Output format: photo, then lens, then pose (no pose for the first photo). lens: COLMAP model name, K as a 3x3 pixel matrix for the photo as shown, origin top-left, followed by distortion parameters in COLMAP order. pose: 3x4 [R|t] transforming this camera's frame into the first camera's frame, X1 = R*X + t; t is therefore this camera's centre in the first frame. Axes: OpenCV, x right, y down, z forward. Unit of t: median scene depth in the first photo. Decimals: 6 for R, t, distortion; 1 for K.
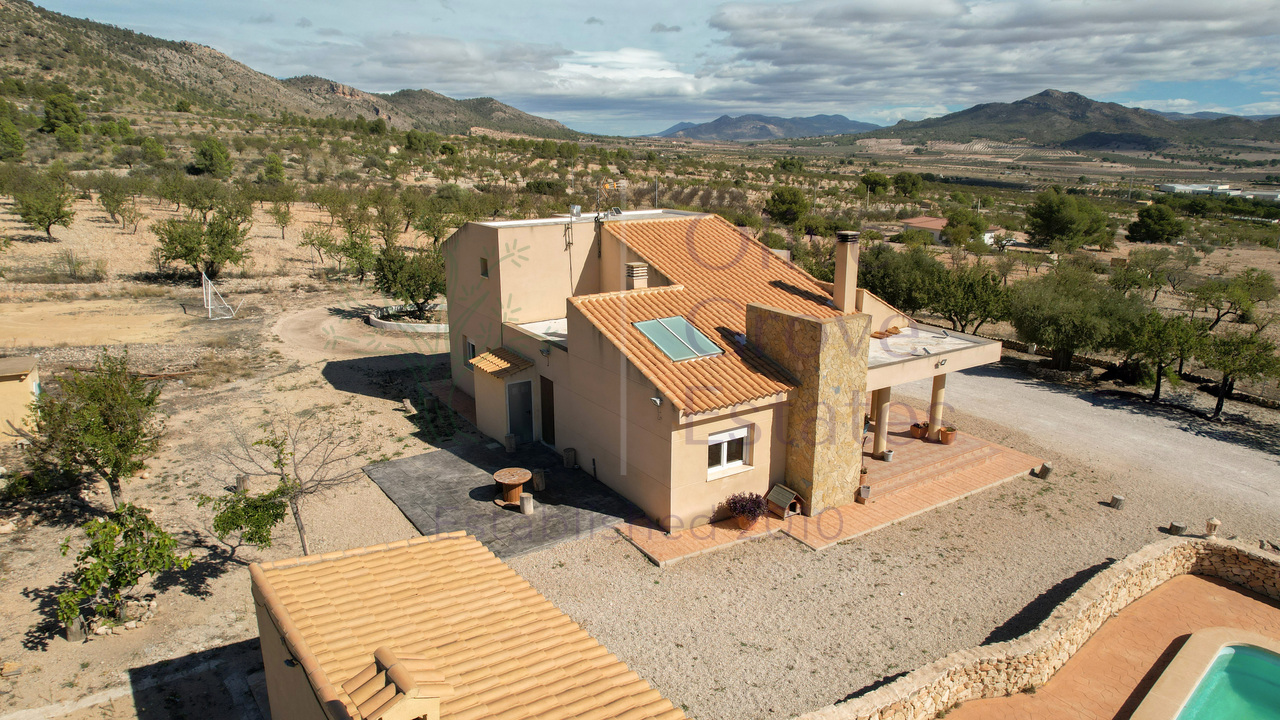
lens RADIAL K [[818.0, 0, 638.1], [0, 818.0, 359.8], [0, 0, 1]] dist [-0.078206, 0.072947]
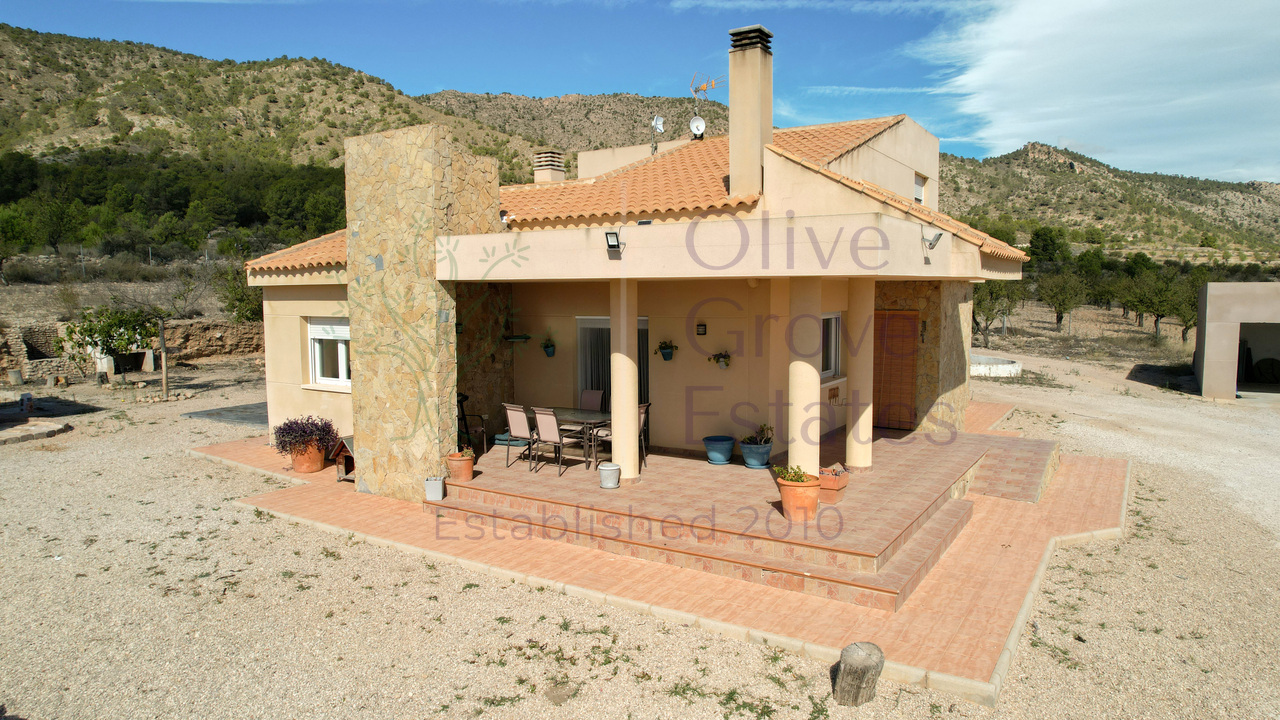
lens RADIAL K [[818.0, 0, 641.7], [0, 818.0, 357.3], [0, 0, 1]] dist [-0.078206, 0.072947]
pose [[0.414291, 0.072822, -0.907226, 0.114137], [-0.233377, 0.971967, -0.028555, 0.010187], [0.879715, 0.223556, 0.419672, 0.130653]]
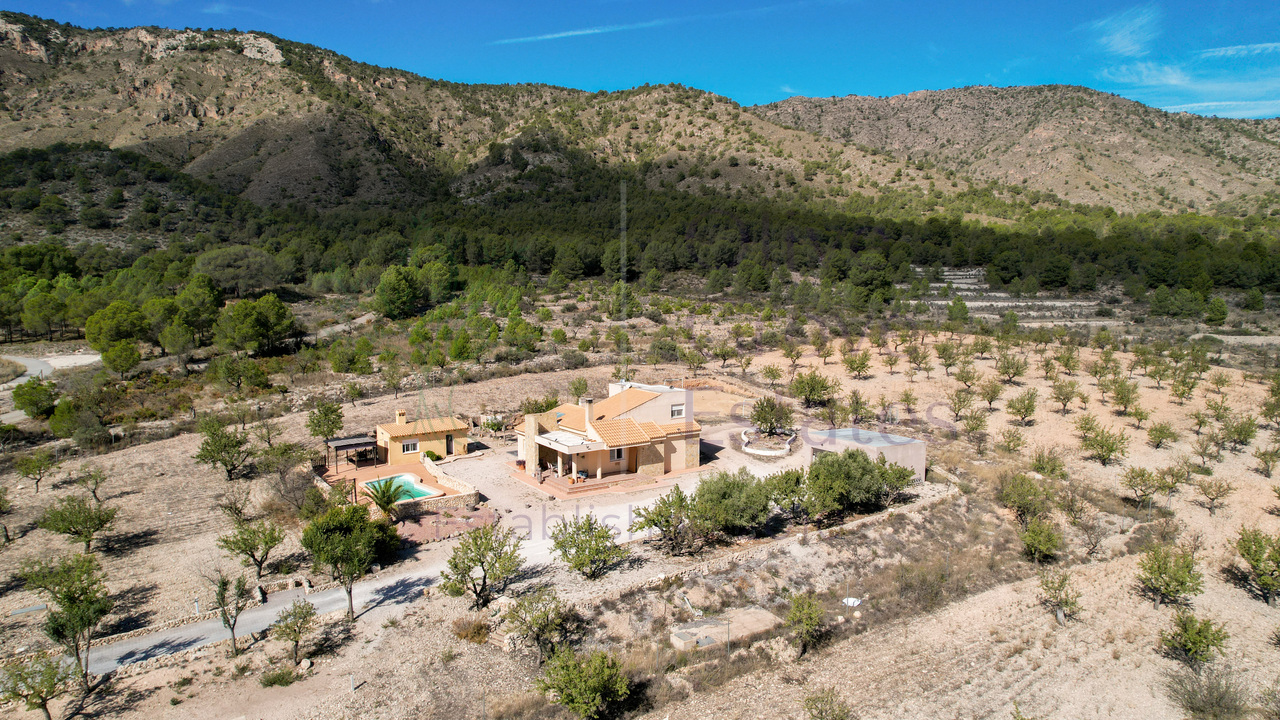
lens RADIAL K [[818.0, 0, 640.4], [0, 818.0, 354.8], [0, 0, 1]] dist [-0.078206, 0.072947]
pose [[0.001990, 0.085830, -0.996308, 0.491642], [-0.258877, 0.962390, 0.082391, -0.094411], [0.965908, 0.257758, 0.024135, 0.177327]]
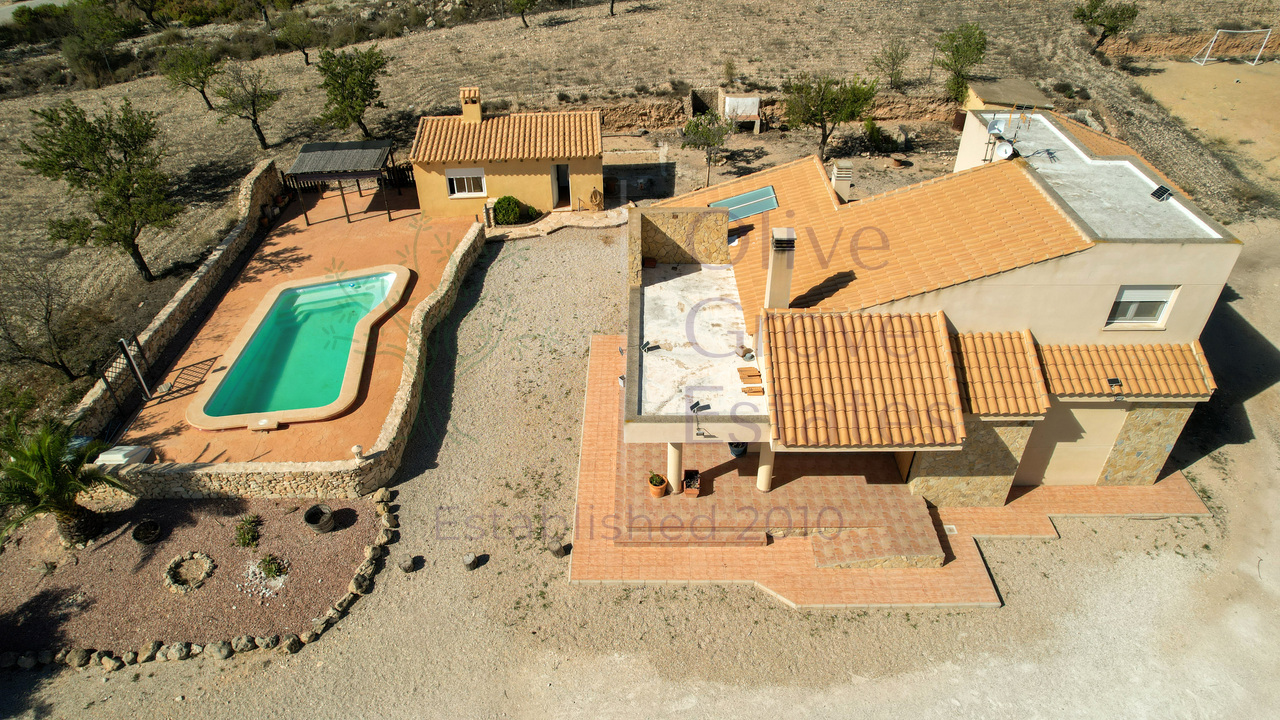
lens RADIAL K [[818.0, 0, 643.0], [0, 818.0, 357.9], [0, 0, 1]] dist [-0.078206, 0.072947]
pose [[-0.548017, 0.494407, -0.674714, 0.148384], [-0.217656, 0.694552, 0.685728, -0.093872], [0.807653, 0.522646, -0.273016, 0.193564]]
